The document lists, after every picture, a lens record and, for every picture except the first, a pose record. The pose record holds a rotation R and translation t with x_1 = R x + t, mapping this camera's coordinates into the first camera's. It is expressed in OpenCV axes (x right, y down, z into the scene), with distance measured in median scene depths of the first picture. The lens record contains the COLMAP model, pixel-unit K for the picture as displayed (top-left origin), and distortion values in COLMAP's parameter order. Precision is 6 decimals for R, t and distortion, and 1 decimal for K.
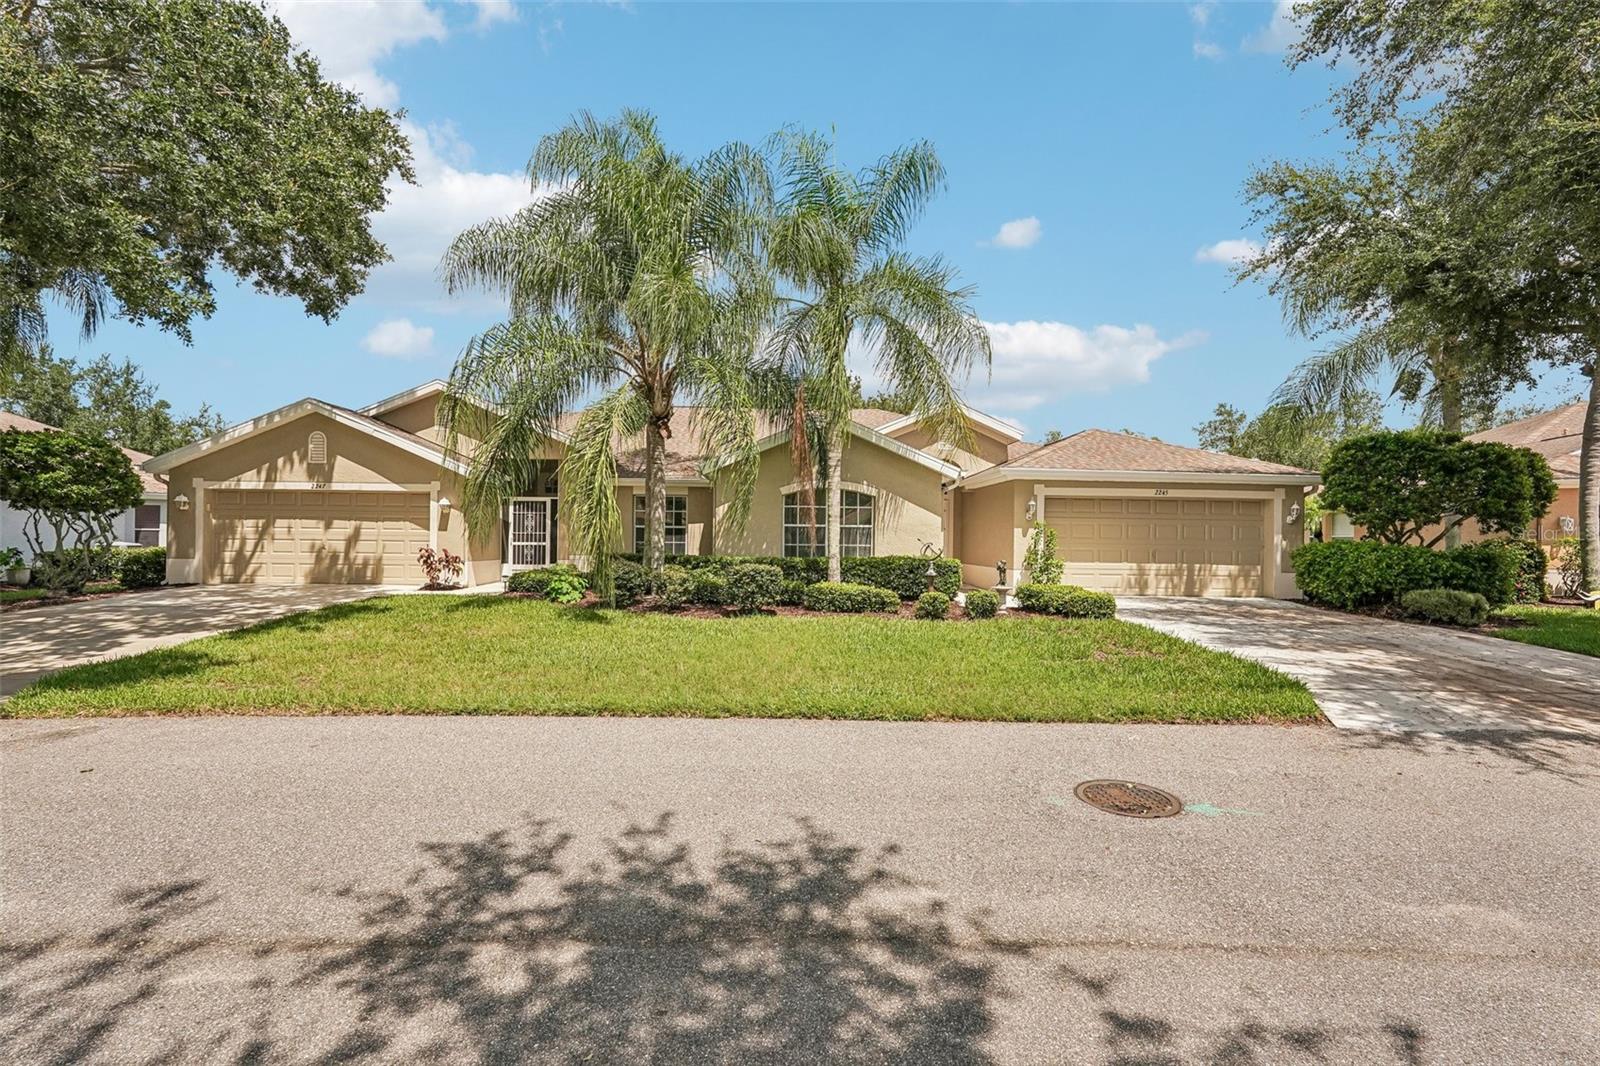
lens RADIAL K [[708.7, 0, 798.0], [0, 708.7, 538.8], [0, 0, 1]] dist [-0.014726, 0.008518]
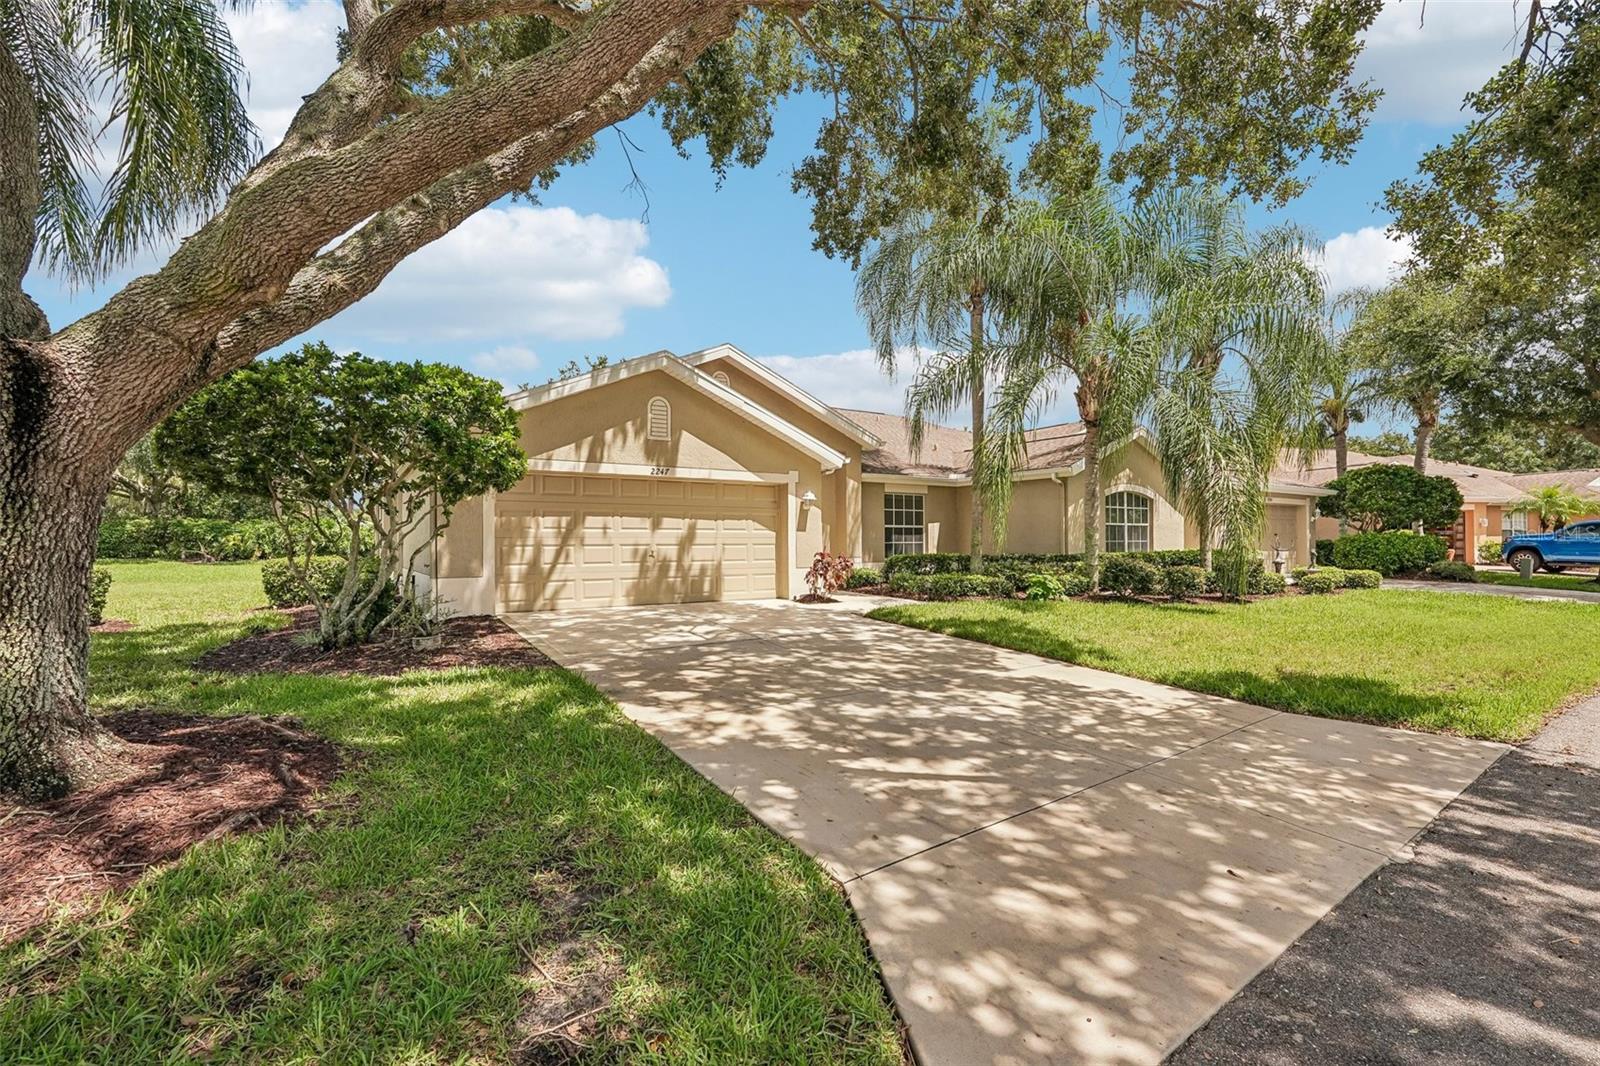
lens RADIAL K [[708.7, 0, 801.2], [0, 708.7, 541.2], [0, 0, 1]] dist [-0.014726, 0.008518]
pose [[0.850996, -0.013750, 0.524992, -0.940438], [0.015414, 0.999880, 0.001201, -0.000504], [-0.524945, 0.007070, 0.851106, 0.296767]]
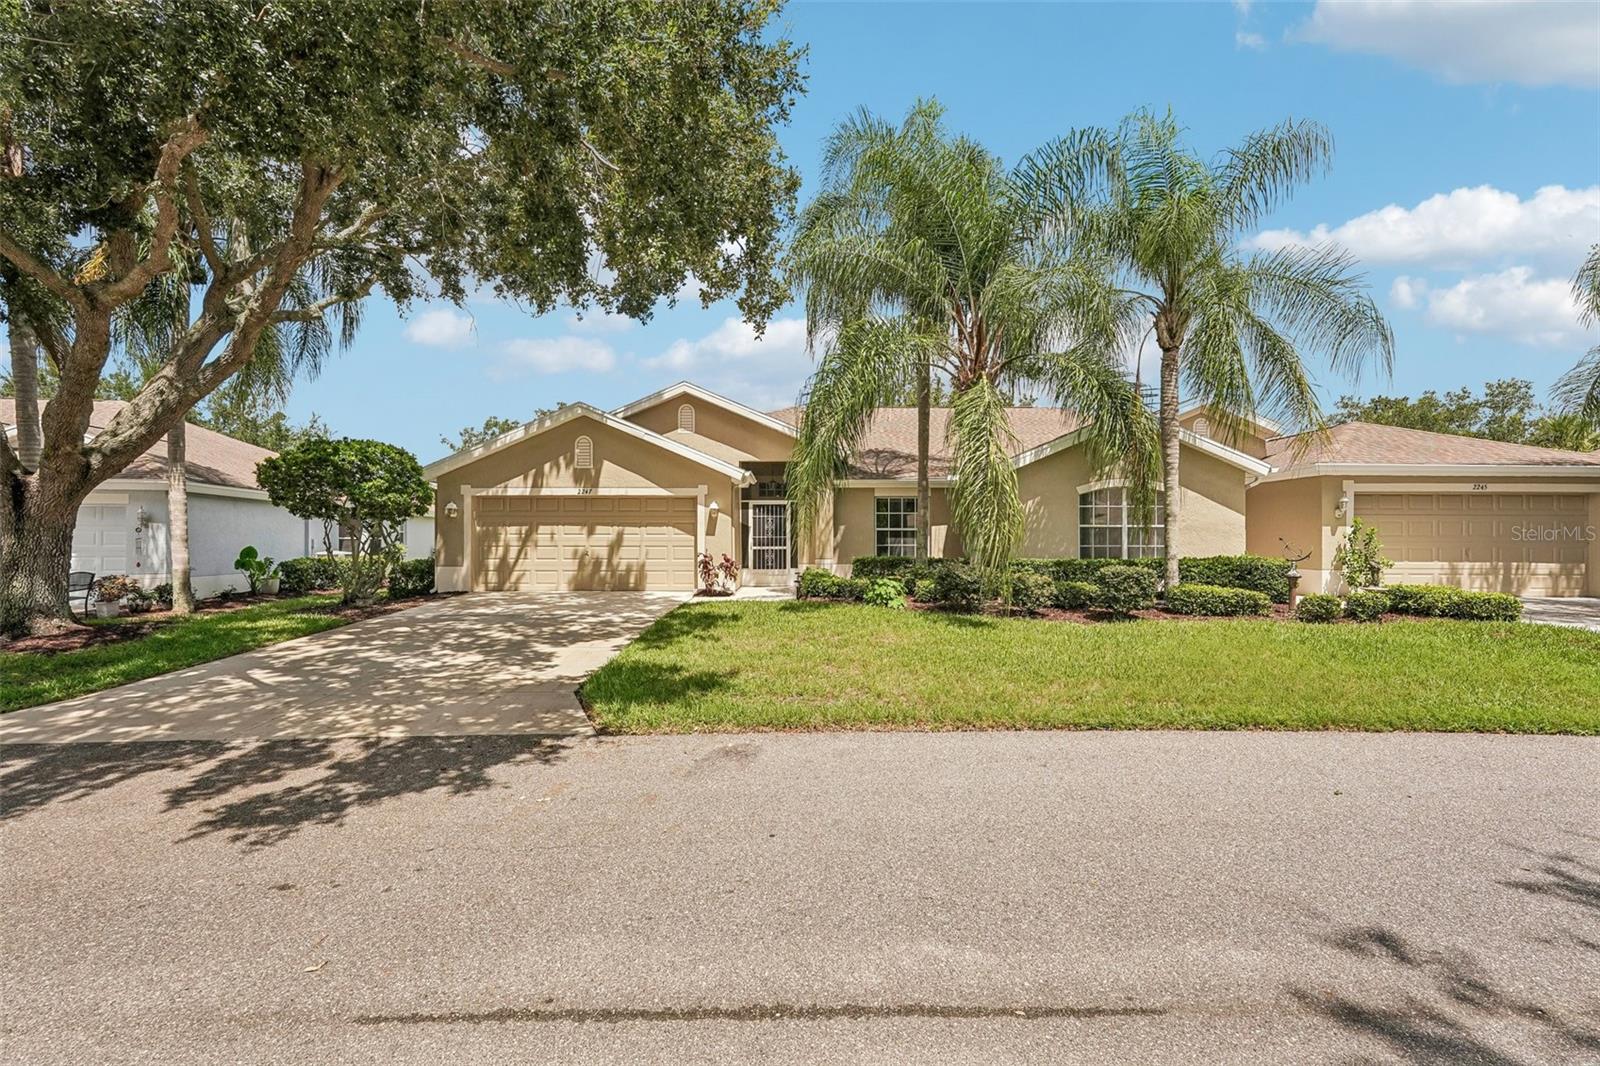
lens RADIAL K [[708.7, 0, 794.4], [0, 708.7, 543.3], [0, 0, 1]] dist [-0.014726, 0.008518]
pose [[0.999288, -0.010157, -0.036323, -0.352334], [0.010177, 0.999948, 0.000356, 0.000247], [0.036318, -0.000725, 0.999340, 0.023419]]
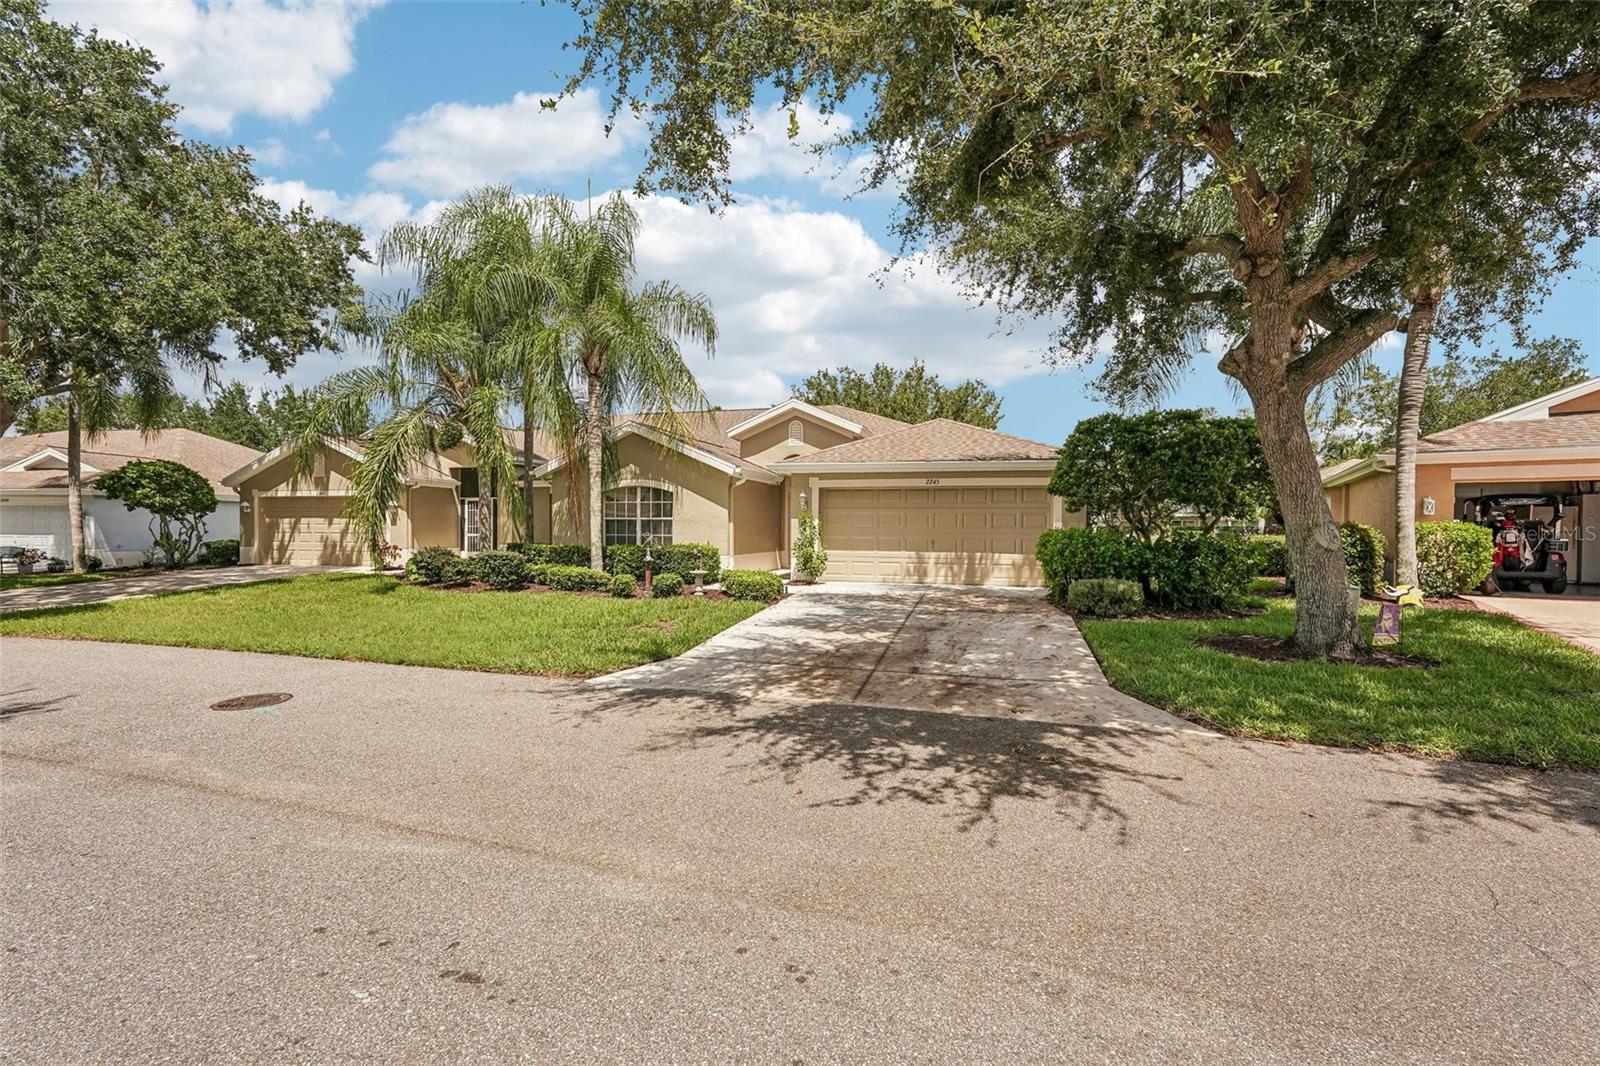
lens RADIAL K [[708.7, 0, 805.2], [0, 708.7, 533.4], [0, 0, 1]] dist [-0.014726, 0.008518]
pose [[0.955890, -0.004695, -0.293689, 0.609103], [0.005924, 0.999977, 0.003292, 0.003672], [0.293666, -0.004887, 0.955896, -0.024481]]
